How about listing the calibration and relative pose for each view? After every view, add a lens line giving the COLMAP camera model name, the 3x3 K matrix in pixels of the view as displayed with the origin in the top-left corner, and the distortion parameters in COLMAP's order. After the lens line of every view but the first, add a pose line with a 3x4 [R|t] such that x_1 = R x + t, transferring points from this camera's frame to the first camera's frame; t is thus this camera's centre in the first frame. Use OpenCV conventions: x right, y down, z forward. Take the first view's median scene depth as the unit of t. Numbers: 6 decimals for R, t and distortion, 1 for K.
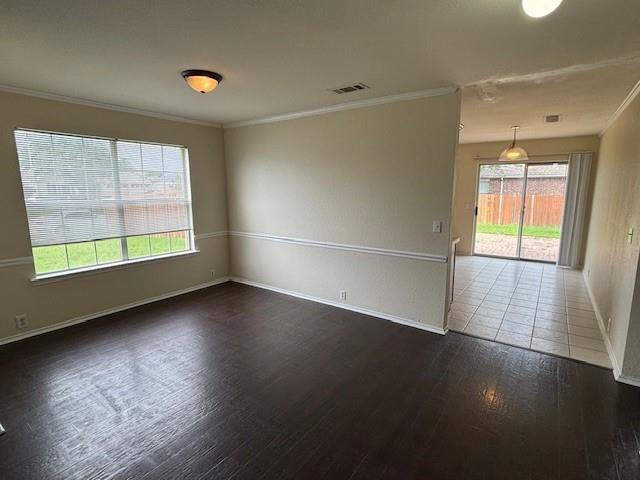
lens RADIAL K [[324.8, 0, 323.3], [0, 324.8, 244.1], [0, 0, 1]] dist [0.022535, 0.000433]
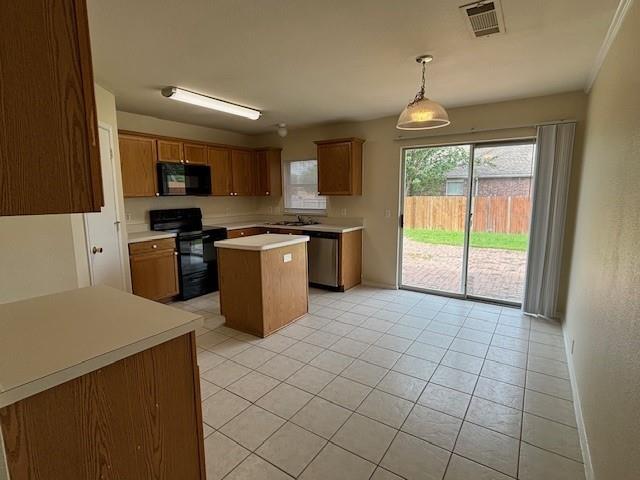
lens RADIAL K [[324.8, 0, 322.1], [0, 324.8, 243.0], [0, 0, 1]] dist [0.022535, 0.000433]
pose [[0.999664, -0.008987, 0.024331, 0.323006], [0.009320, 0.999864, -0.013636, -0.055042], [-0.024205, 0.013858, 0.999611, 0.395416]]
